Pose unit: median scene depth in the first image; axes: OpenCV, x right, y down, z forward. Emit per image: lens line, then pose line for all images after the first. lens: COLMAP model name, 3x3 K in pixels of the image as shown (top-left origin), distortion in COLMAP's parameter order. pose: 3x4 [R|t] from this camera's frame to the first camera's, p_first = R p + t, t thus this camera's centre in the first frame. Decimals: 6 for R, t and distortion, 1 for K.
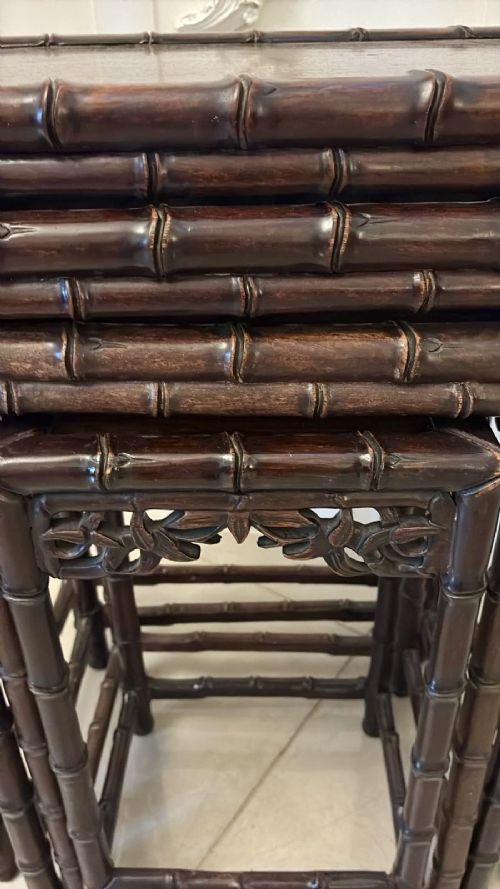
lens RADIAL K [[715.5, 0, 251.6], [0, 715.5, 452.9], [0, 0, 1]] dist [0.032767, -0.017917]
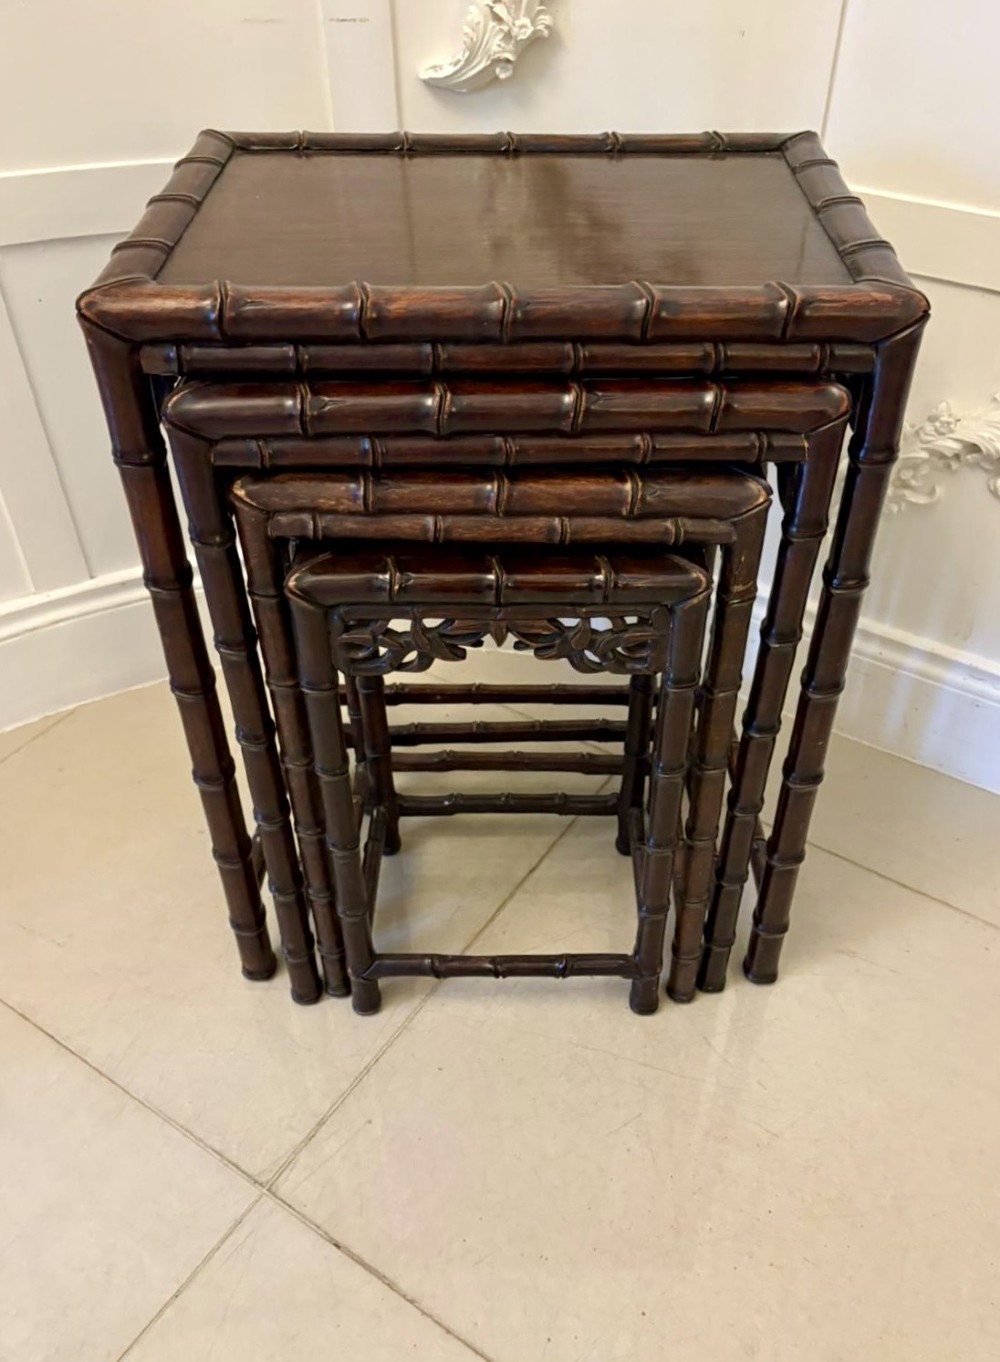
lens RADIAL K [[1102.9, 0, 525.9], [0, 1102.9, 710.8], [0, 0, 1]] dist [0.044127, -0.043831]
pose [[0.999516, 0.001380, 0.031081, -0.030872], [-0.006067, 0.988482, 0.151216, -0.053597], [-0.030514, -0.151331, 0.988012, -0.946229]]
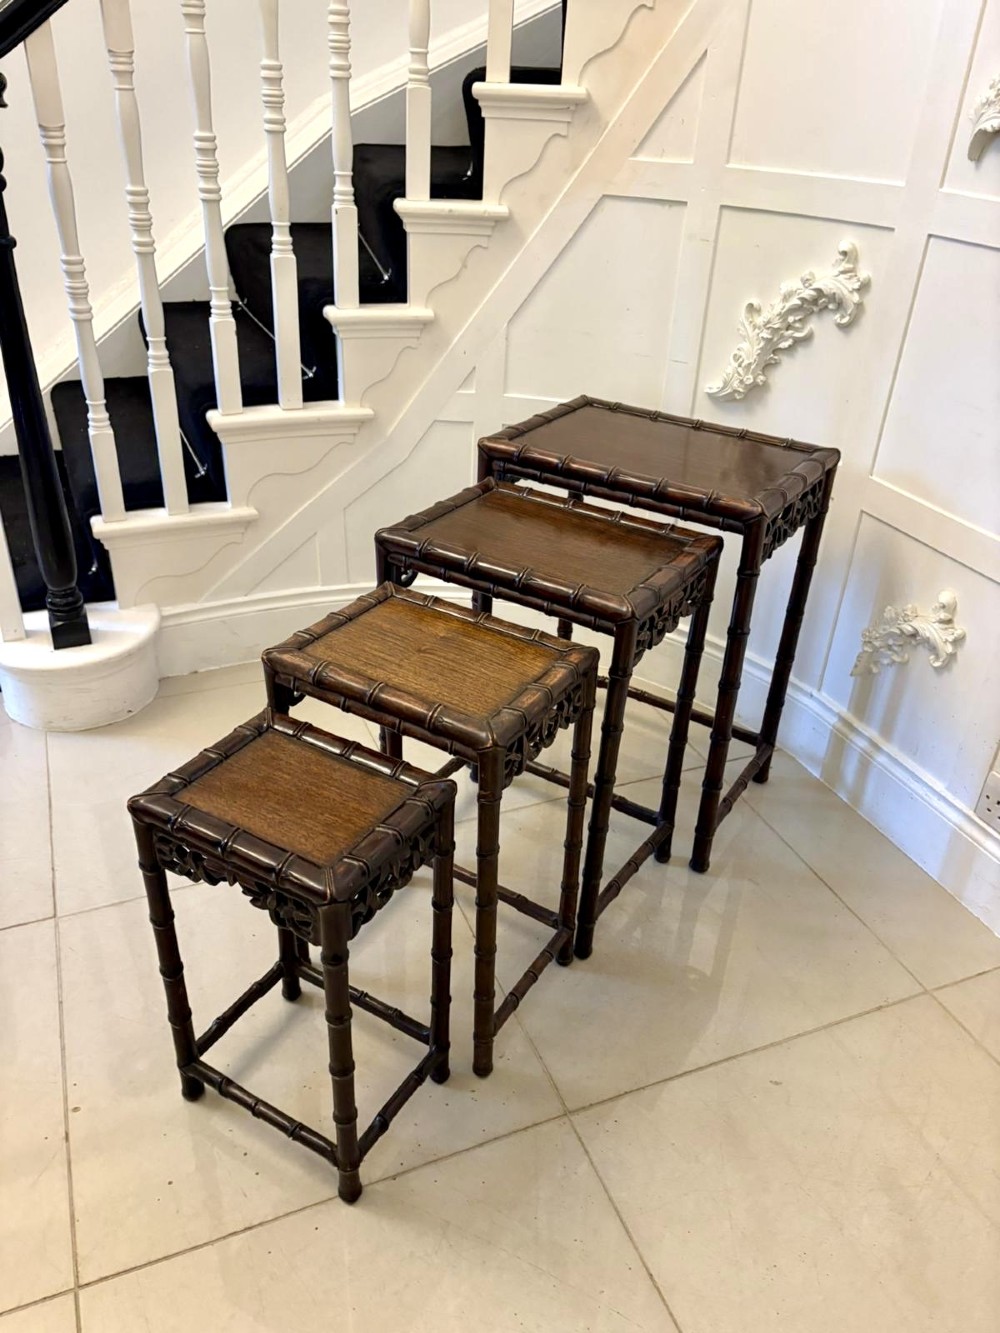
lens RADIAL K [[1006.7, 0, 493.3], [0, 1006.7, 667.7], [0, 0, 1]] dist [0.050134, -0.051144]
pose [[0.834803, 0.321997, -0.446567, 1.664841], [-0.344112, 0.938337, 0.033312, 0.354680], [0.429757, 0.125861, 0.894130, -2.933943]]
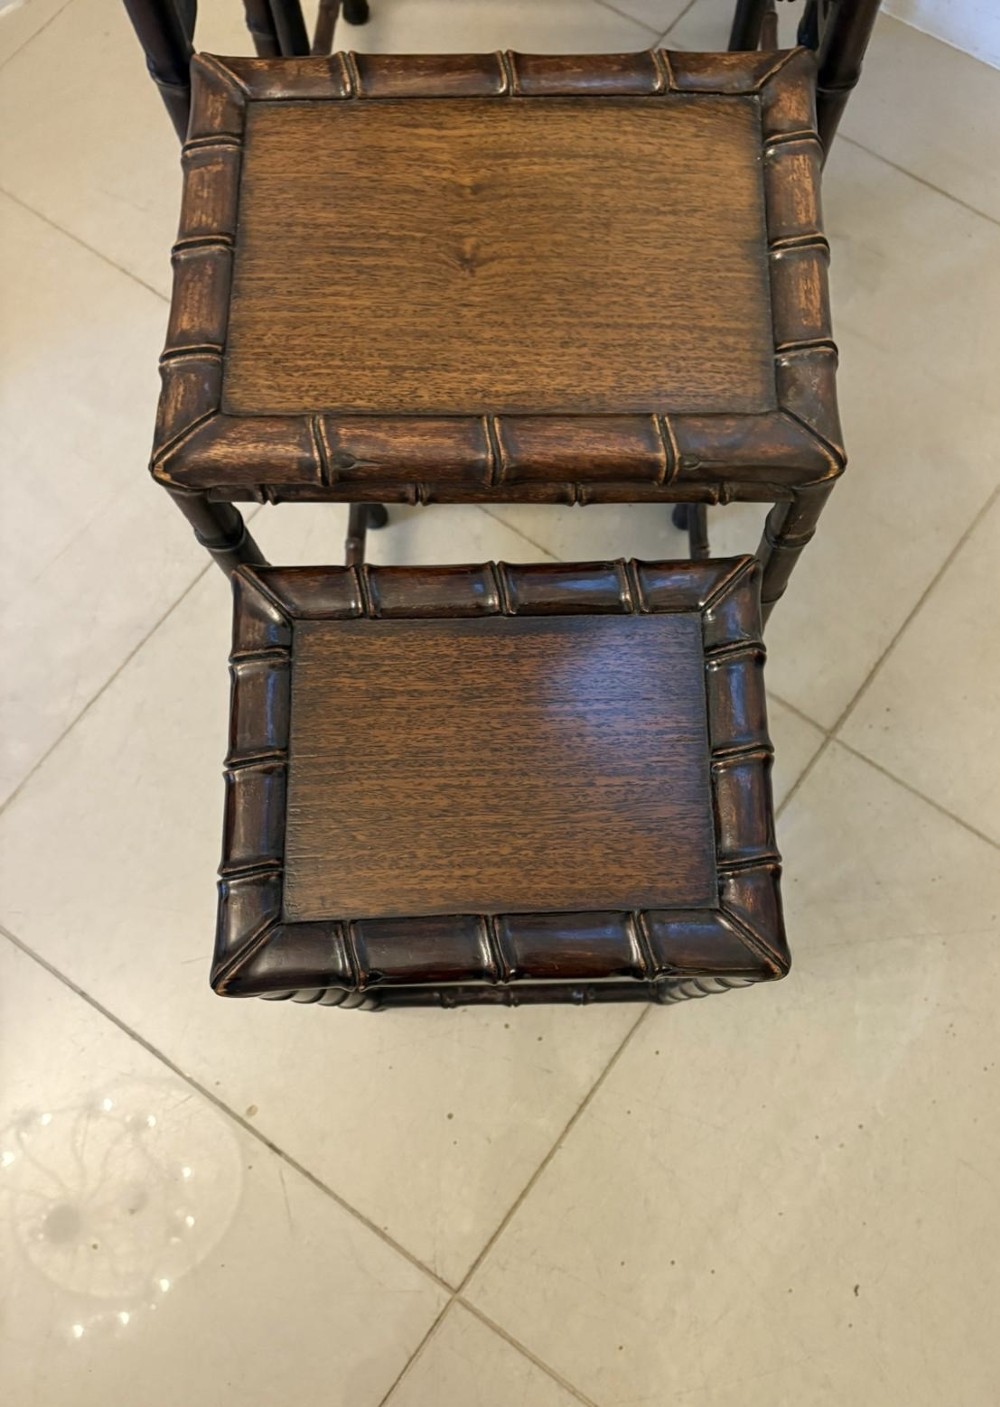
lens RADIAL K [[1097.2, 0, 532.8], [0, 1097.2, 722.6], [0, 0, 1]] dist [0.026441, -0.035705]
pose [[0.999776, 0.020990, 0.002621, 0.021528], [-0.017556, 0.754260, 0.656341, -0.016498], [0.011799, -0.656240, 0.754460, -1.569994]]
